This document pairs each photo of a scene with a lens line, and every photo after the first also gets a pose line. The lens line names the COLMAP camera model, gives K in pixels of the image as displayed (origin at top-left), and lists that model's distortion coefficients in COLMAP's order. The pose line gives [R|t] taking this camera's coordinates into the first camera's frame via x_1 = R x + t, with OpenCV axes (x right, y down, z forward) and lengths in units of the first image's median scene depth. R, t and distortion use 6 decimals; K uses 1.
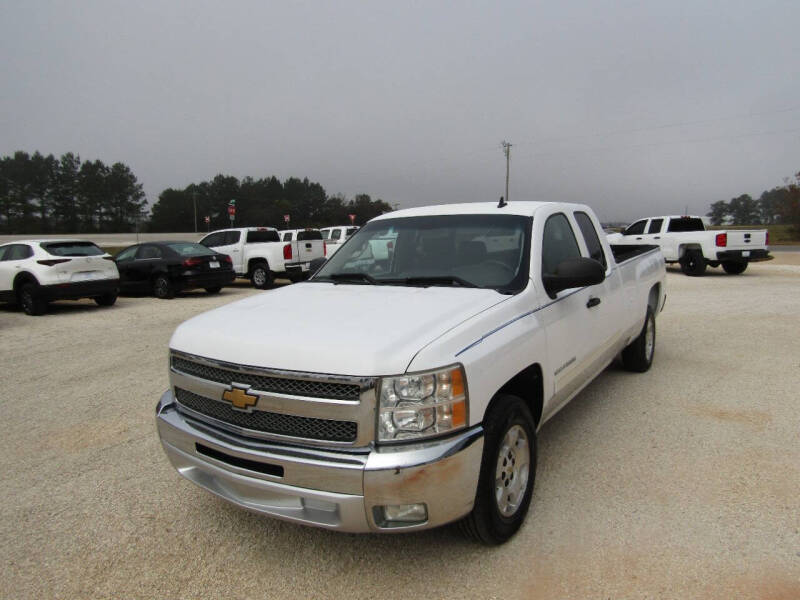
lens RADIAL K [[567.4, 0, 401.4], [0, 567.4, 300.4], [0, 0, 1]] dist [-0.012515, 0.004341]
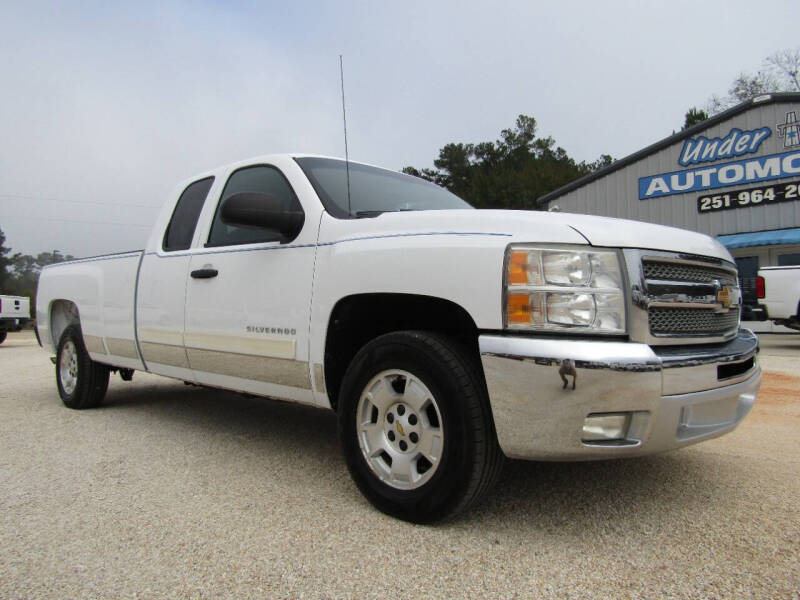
lens RADIAL K [[566.9, 0, 401.5], [0, 566.9, 299.8], [0, 0, 1]] dist [-0.010258, -0.000830]
pose [[0.171434, 0.050270, 0.983912, -0.031655], [0.124364, 0.989604, -0.072229, 0.004547], [-0.977315, 0.134746, 0.163400, 0.034563]]
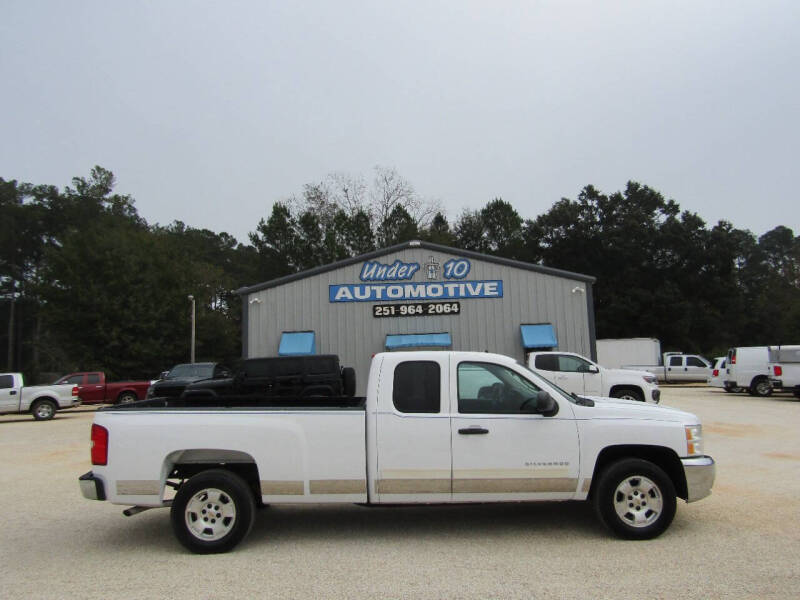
lens RADIAL K [[567.4, 0, 401.4], [0, 567.4, 300.4], [0, 0, 1]] dist [-0.012515, 0.004341]
pose [[-0.567997, 0.132669, 0.812268, -0.042305], [0.140317, 0.988083, -0.063265, -0.010100], [-0.810981, 0.078041, -0.579844, 0.084996]]
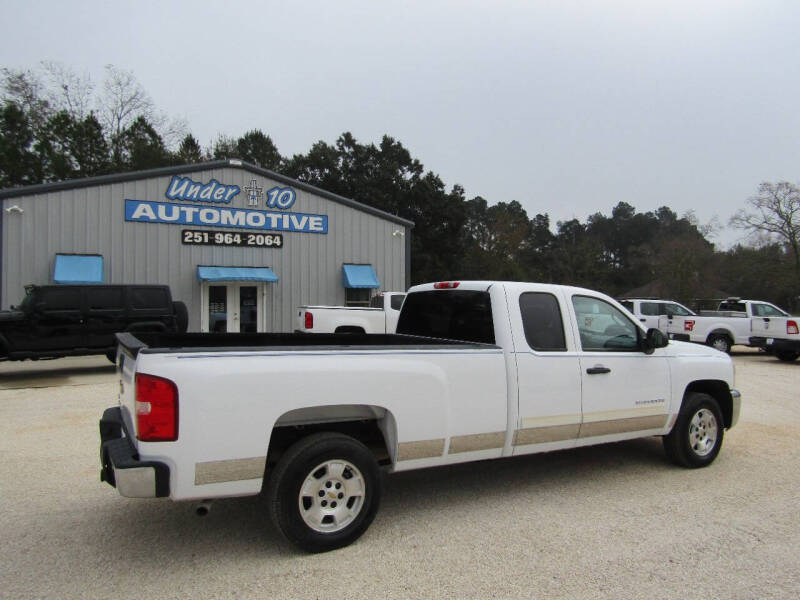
lens RADIAL K [[567.4, 0, 401.4], [0, 567.4, 300.4], [0, 0, 1]] dist [-0.012515, 0.004341]
pose [[-0.892146, 0.023205, 0.451150, -0.009077], [0.071224, 0.993415, 0.089749, -0.011907], [-0.446096, 0.112201, -0.887924, 0.099390]]
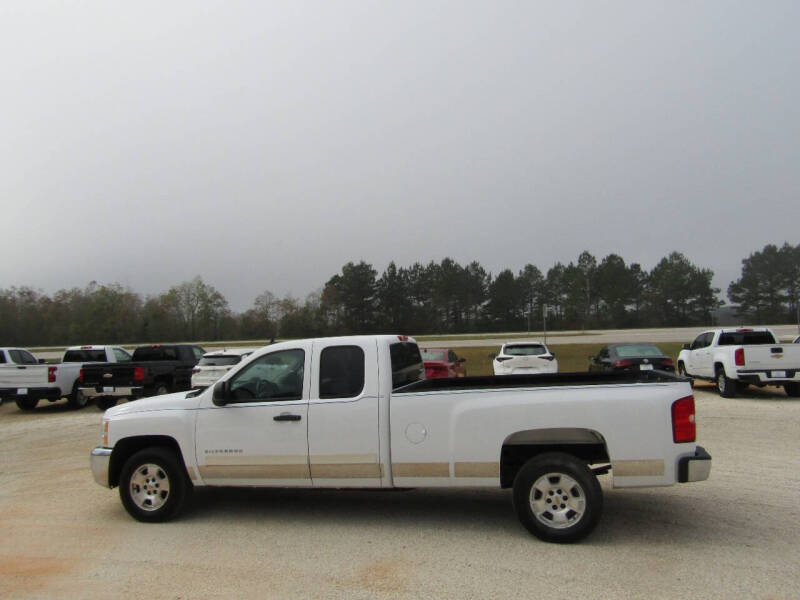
lens RADIAL K [[567.4, 0, 401.4], [0, 567.4, 300.4], [0, 0, 1]] dist [-0.012515, 0.004341]
pose [[0.339399, -0.053270, -0.939133, 0.067316], [-0.091827, 0.991750, -0.089441, -0.006953], [0.936150, 0.116593, 0.331707, 0.031237]]
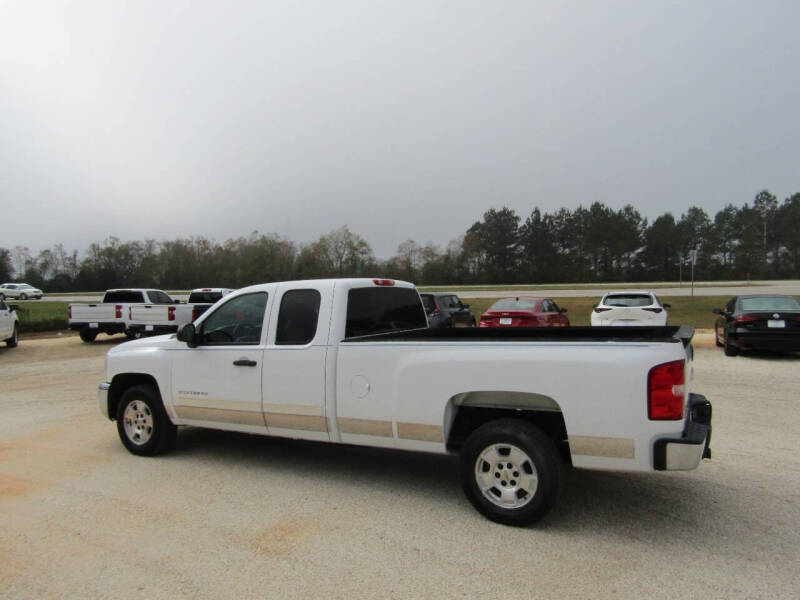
lens RADIAL K [[566.9, 0, 401.5], [0, 566.9, 299.8], [0, 0, 1]] dist [-0.010258, -0.000830]
pose [[0.084604, 0.036648, -0.995740, 0.065000], [-0.108971, 0.993670, 0.027313, -0.008374], [0.990438, 0.106196, 0.088062, 0.048885]]
